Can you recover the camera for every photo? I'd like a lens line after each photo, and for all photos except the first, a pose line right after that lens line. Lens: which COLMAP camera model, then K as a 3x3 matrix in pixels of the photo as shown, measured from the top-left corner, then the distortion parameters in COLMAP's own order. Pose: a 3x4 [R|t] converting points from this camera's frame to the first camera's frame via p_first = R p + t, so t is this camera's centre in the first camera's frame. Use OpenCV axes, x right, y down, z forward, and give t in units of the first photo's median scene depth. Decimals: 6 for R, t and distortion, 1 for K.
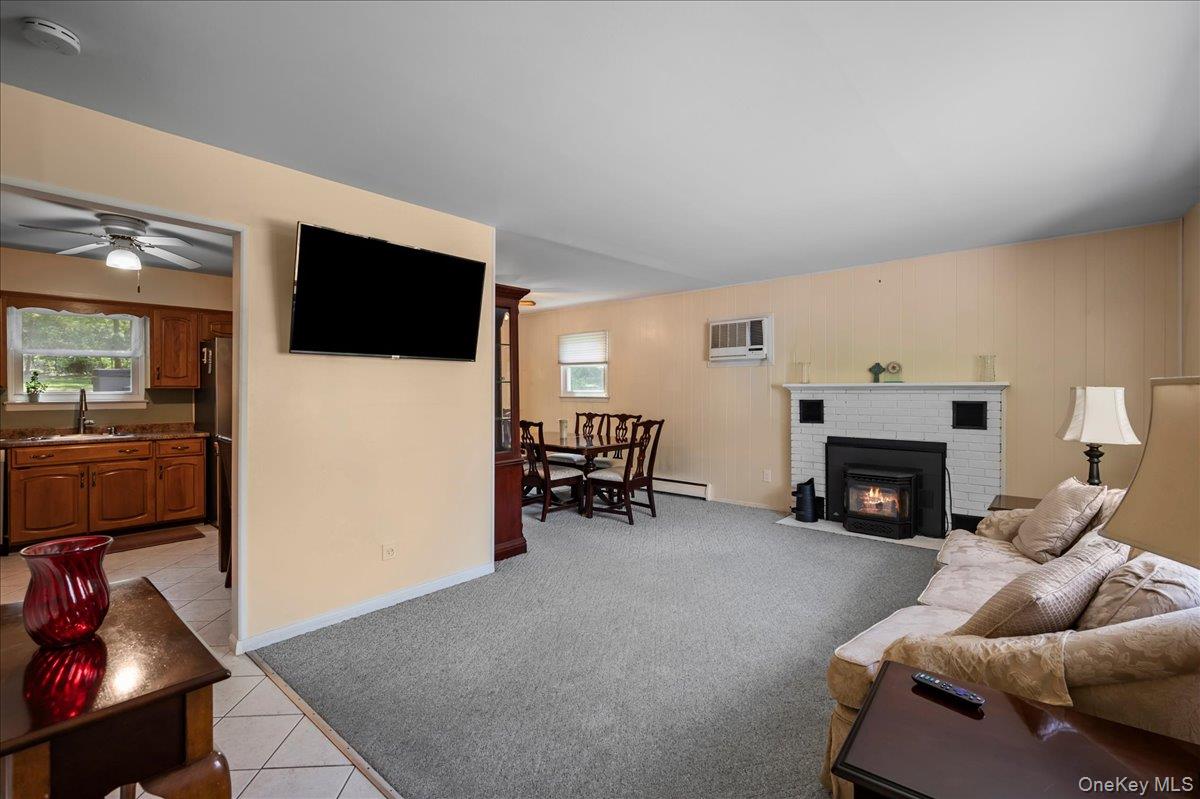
lens RADIAL K [[519.3, 0, 604.6], [0, 519.3, 394.0], [0, 0, 1]] dist [-0.007845, 0.000044]
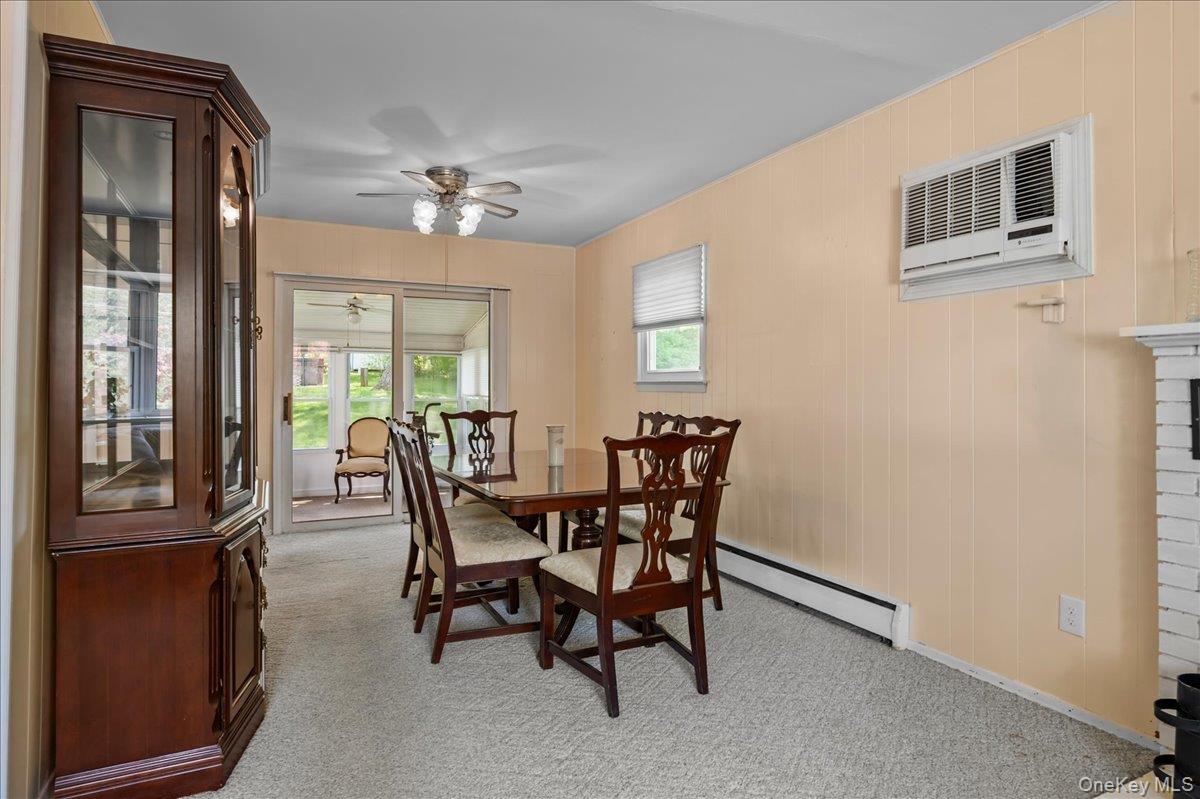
lens RADIAL K [[674.5, 0, 599.7], [0, 674.5, 379.8], [0, 0, 1]] dist [0.003333, 0.000904]
pose [[0.918008, 0.002548, -0.396554, 0.229917], [-0.009142, 0.999850, -0.014740, 0.020567], [0.396457, 0.017157, 0.917893, 0.538558]]
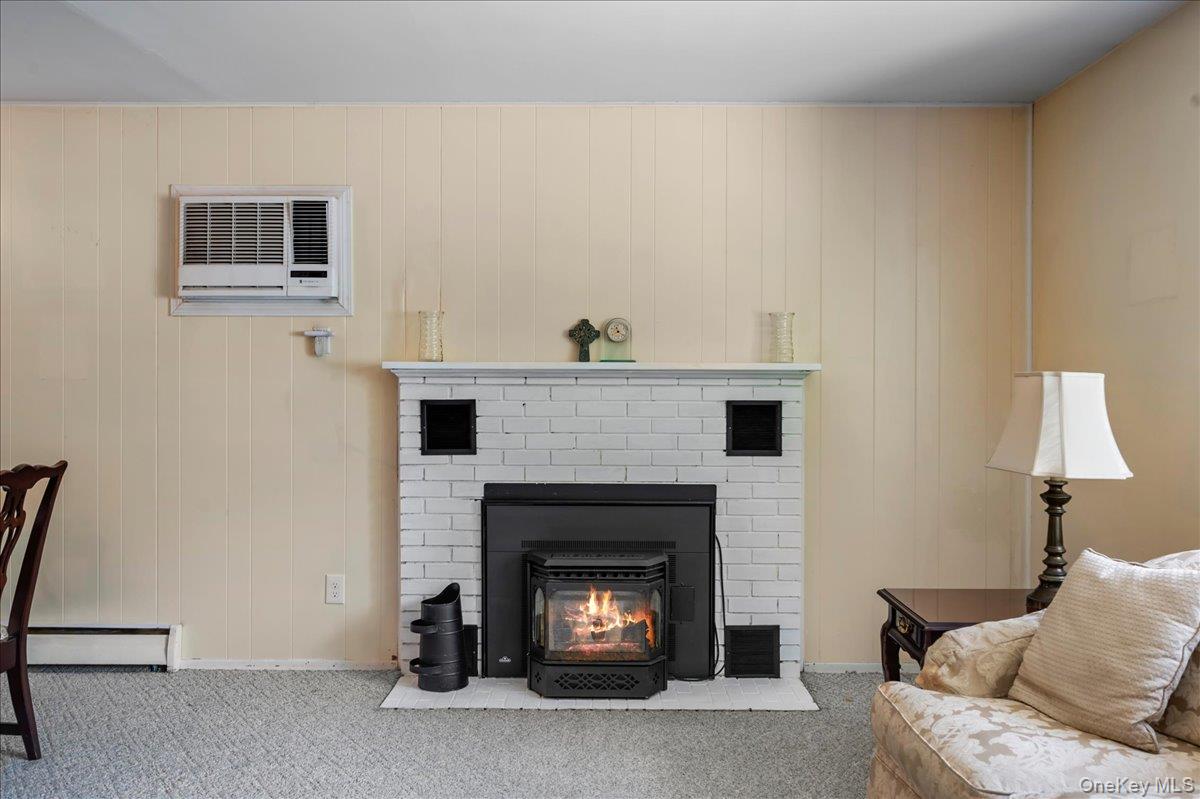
lens RADIAL K [[1032.1, 0, 596.5], [0, 1032.1, 396.8], [0, 0, 1]] dist [-0.000360, 0.001793]
pose [[0.761835, -0.004626, 0.647754, -0.058912], [-0.000534, 0.999970, 0.007769, 0.001956], [-0.647771, -0.006264, 0.761810, 0.280992]]
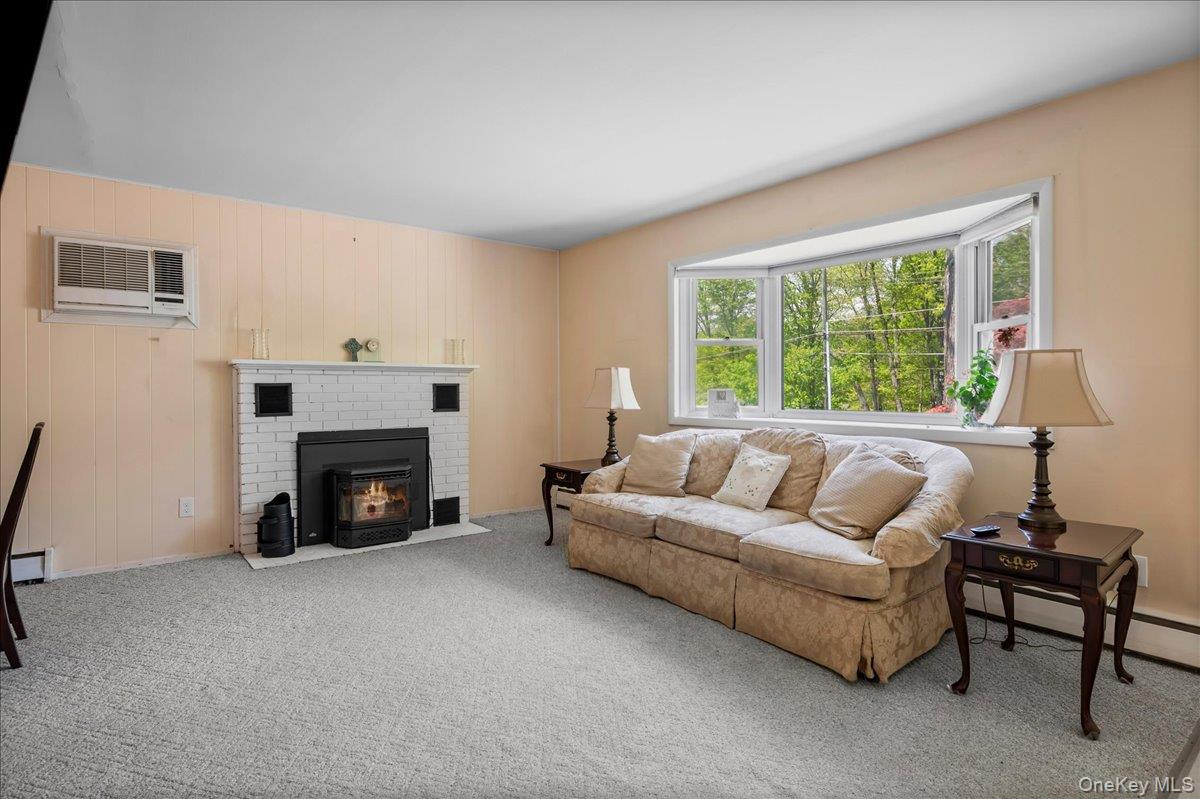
lens RADIAL K [[620.4, 0, 598.0], [0, 620.4, 393.3], [0, 0, 1]] dist [-0.000895, -0.000243]
pose [[0.192220, -0.008894, 0.981311, -0.351551], [0.007140, 0.999945, 0.007664, 0.022007], [-0.981326, 0.005534, 0.192273, 0.413297]]
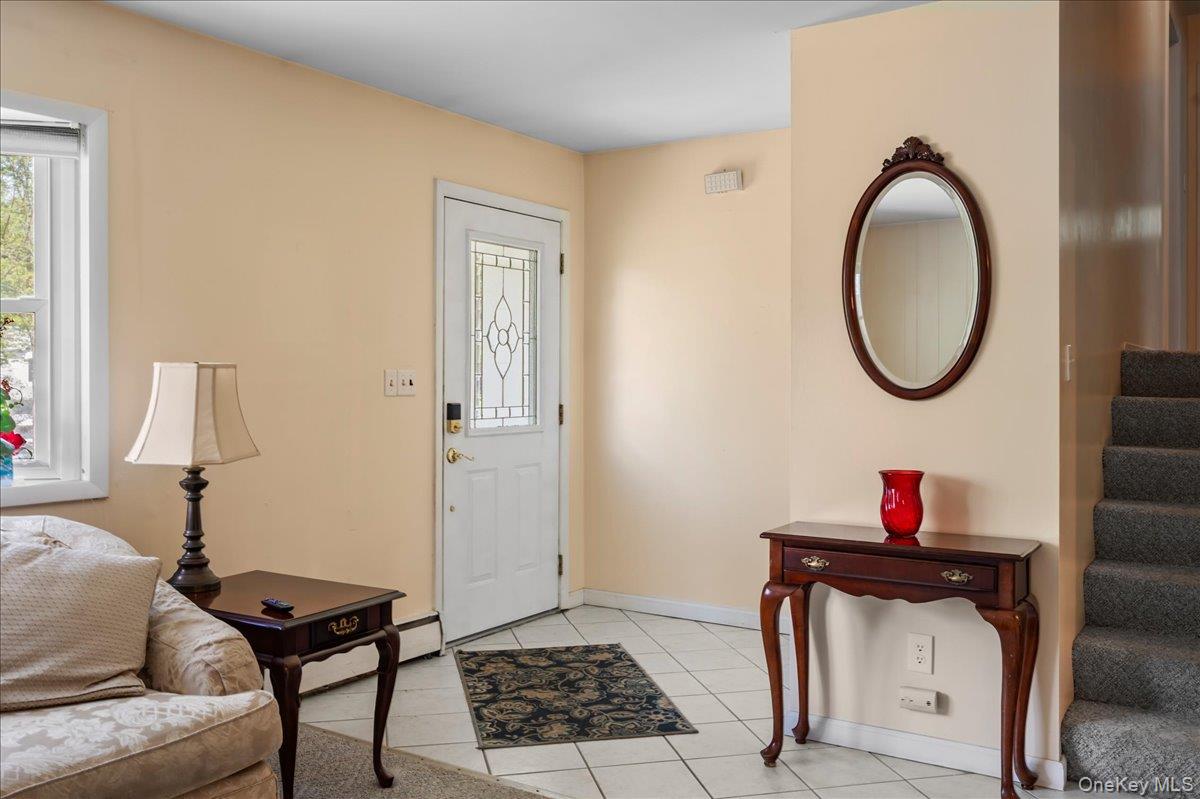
lens RADIAL K [[1032.1, 0, 596.5], [0, 1032.1, 396.8], [0, 0, 1]] dist [-0.000360, 0.001793]
pose [[-0.991990, 0.005153, -0.126214, 0.049816], [0.002338, 0.999745, 0.022448, 0.001050], [0.126298, 0.021973, -0.991749, 0.807182]]
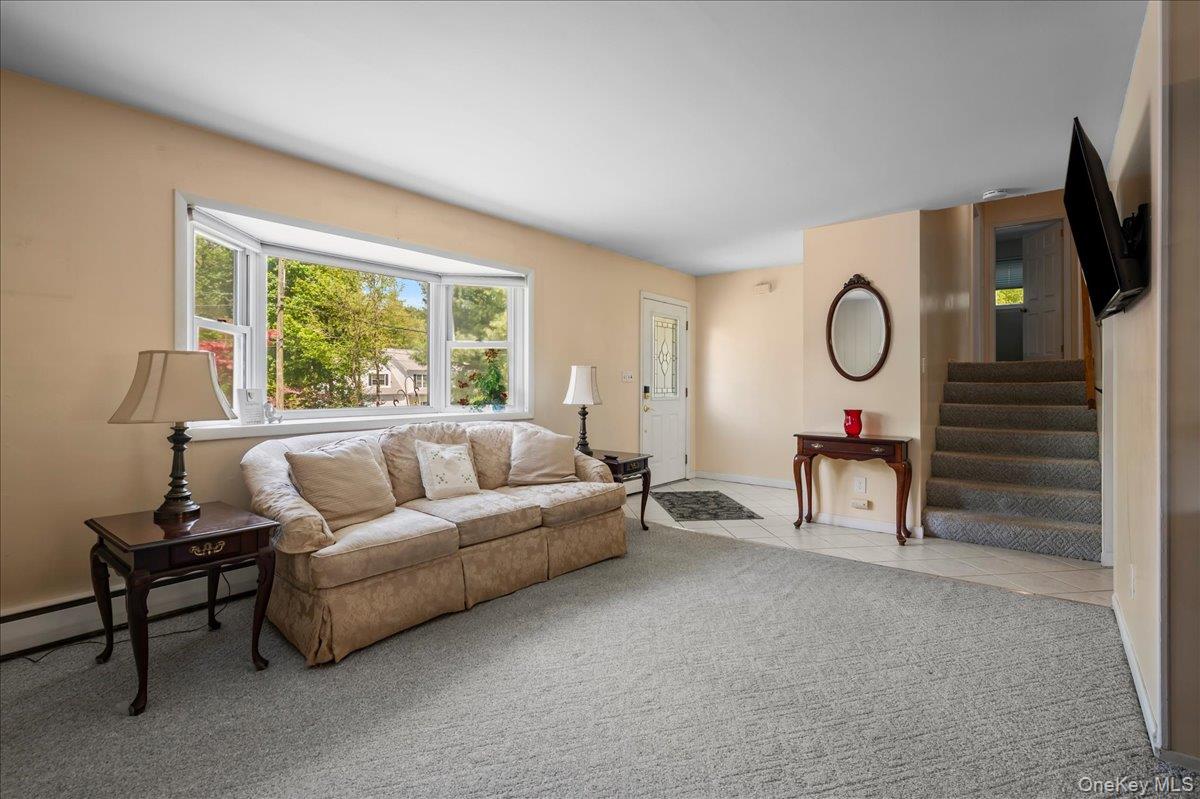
lens RADIAL K [[566.8, 0, 592.8], [0, 566.8, 388.9], [0, 0, 1]] dist [-0.000808, 0.000039]
pose [[-0.999620, 0.002428, -0.027460, 0.201719], [0.002131, 0.999939, 0.010834, 0.019838], [0.027485, 0.010771, -0.999564, 1.050729]]
